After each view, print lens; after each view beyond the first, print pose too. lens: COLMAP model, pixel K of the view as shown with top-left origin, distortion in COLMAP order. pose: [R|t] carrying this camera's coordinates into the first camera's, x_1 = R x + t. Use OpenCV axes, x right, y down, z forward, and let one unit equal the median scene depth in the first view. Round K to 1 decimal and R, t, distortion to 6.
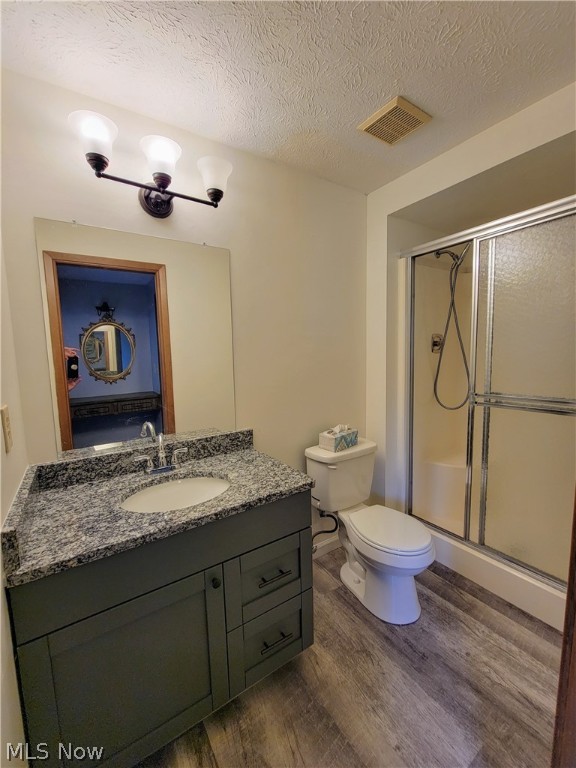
lens RADIAL K [[312.5, 0, 284.9], [0, 312.5, 382.7], [0, 0, 1]] dist [-0.001970, -0.000534]
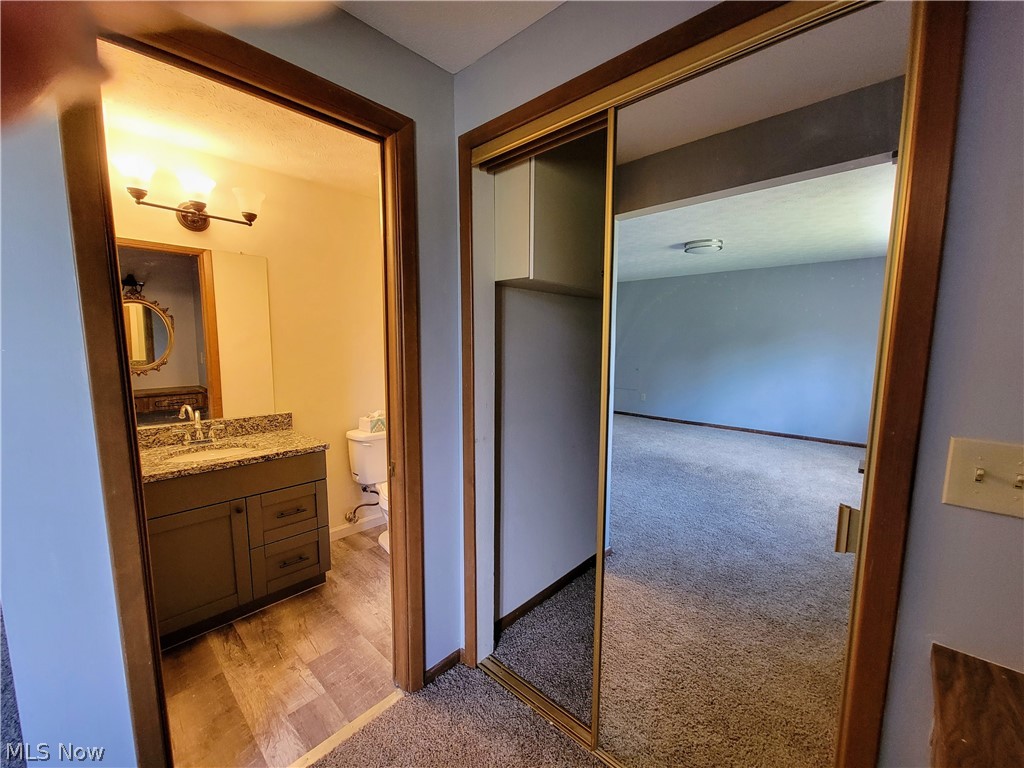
lens RADIAL K [[416.7, 0, 517.4], [0, 416.7, 389.9], [0, 0, 1]] dist [-0.001970, -0.000534]
pose [[0.970748, 0.006986, 0.239998, 0.395629], [-0.011086, 0.999815, 0.015740, 0.037026], [-0.239844, -0.017941, 0.970646, -0.815140]]
